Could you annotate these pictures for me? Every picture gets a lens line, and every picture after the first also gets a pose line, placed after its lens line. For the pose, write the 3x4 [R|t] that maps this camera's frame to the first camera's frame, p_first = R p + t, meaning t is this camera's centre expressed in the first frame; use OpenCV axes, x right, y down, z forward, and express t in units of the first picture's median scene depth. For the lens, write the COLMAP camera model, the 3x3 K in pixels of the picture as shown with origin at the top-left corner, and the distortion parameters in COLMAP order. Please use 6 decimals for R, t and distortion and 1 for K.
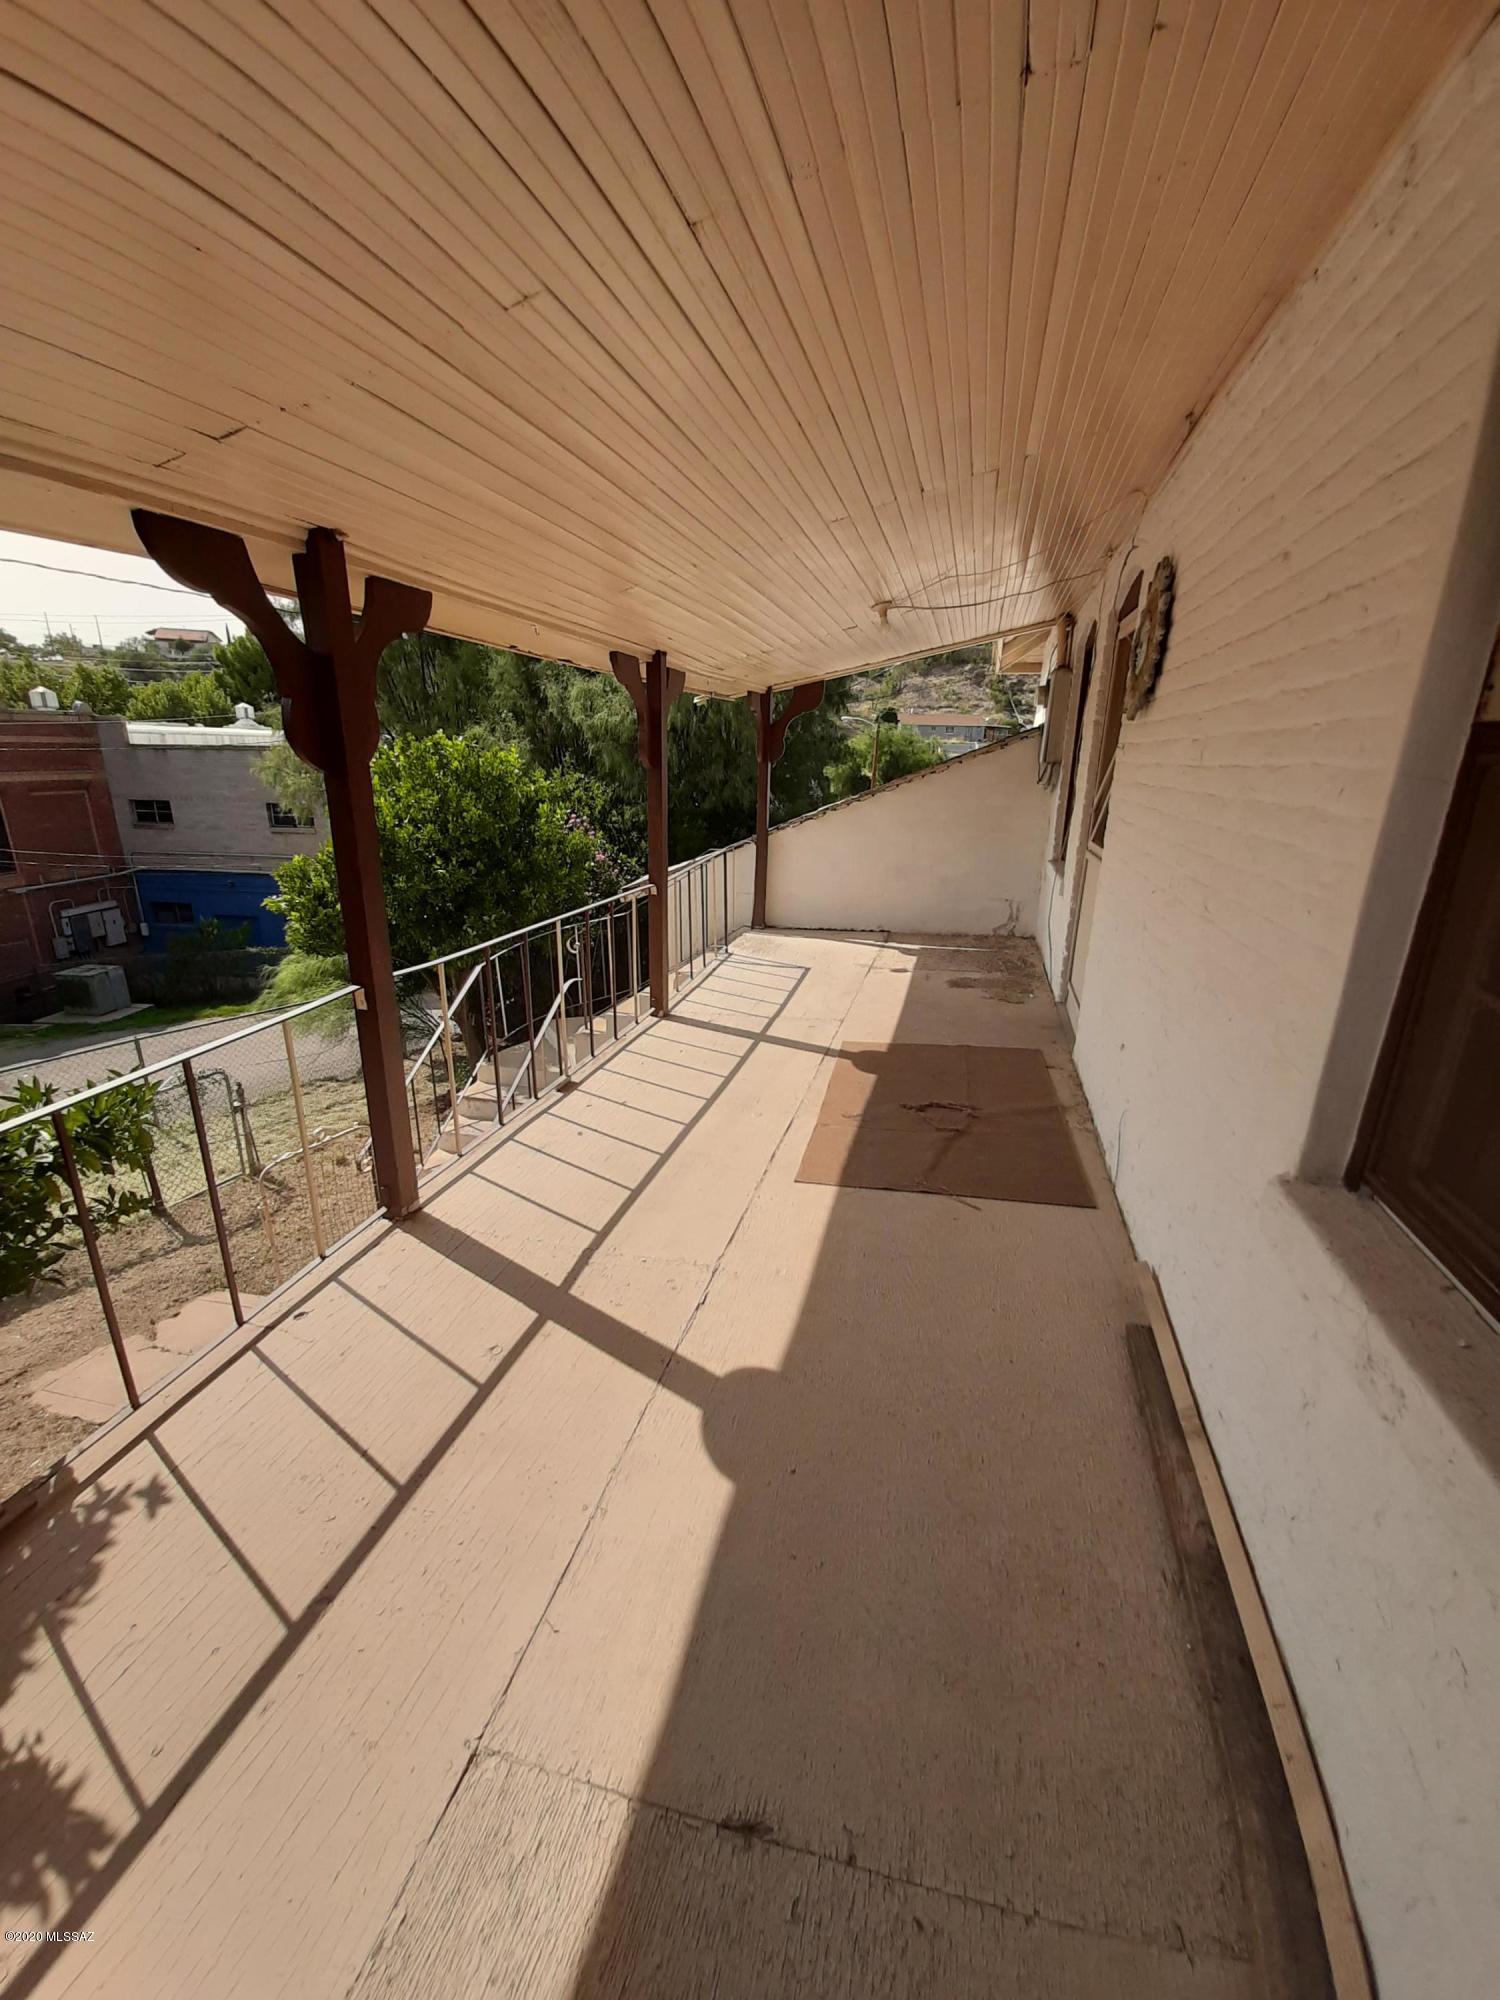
lens RADIAL K [[777.2, 0, 773.6], [0, 777.2, 987.5], [0, 0, 1]] dist [0.010000, -0.014426]
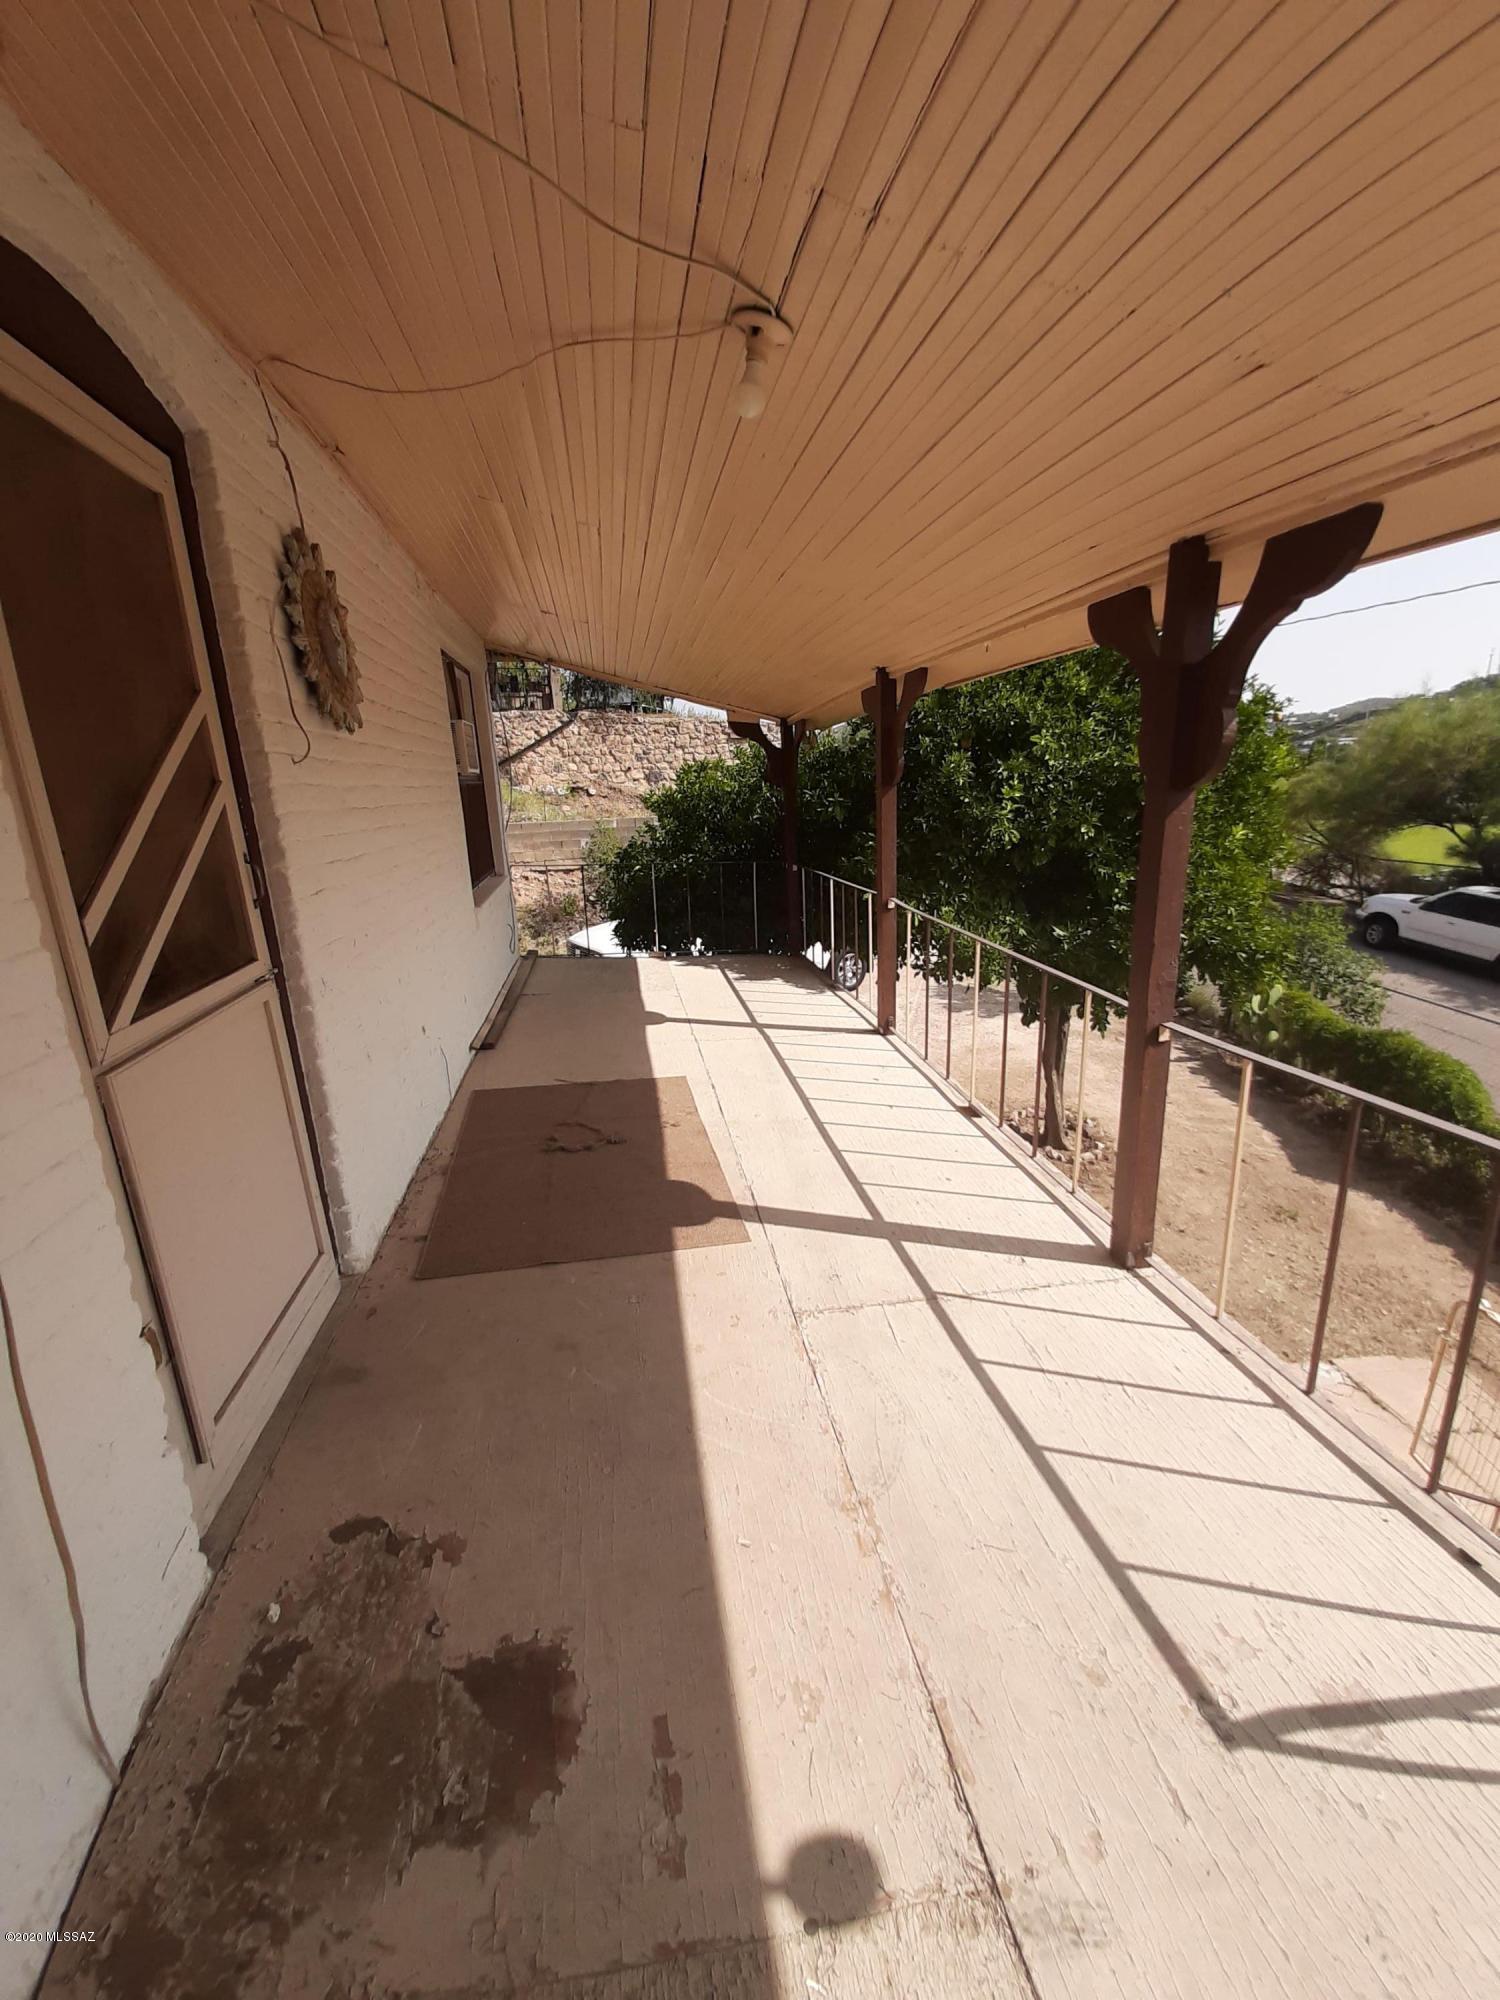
lens RADIAL K [[777.2, 0, 773.6], [0, 777.2, 987.5], [0, 0, 1]] dist [0.010000, -0.014426]
pose [[-0.901157, 0.114625, -0.418063, 0.395482], [-0.115200, 0.866404, 0.485873, -0.517078], [0.417905, 0.486009, -0.767562, 1.796045]]
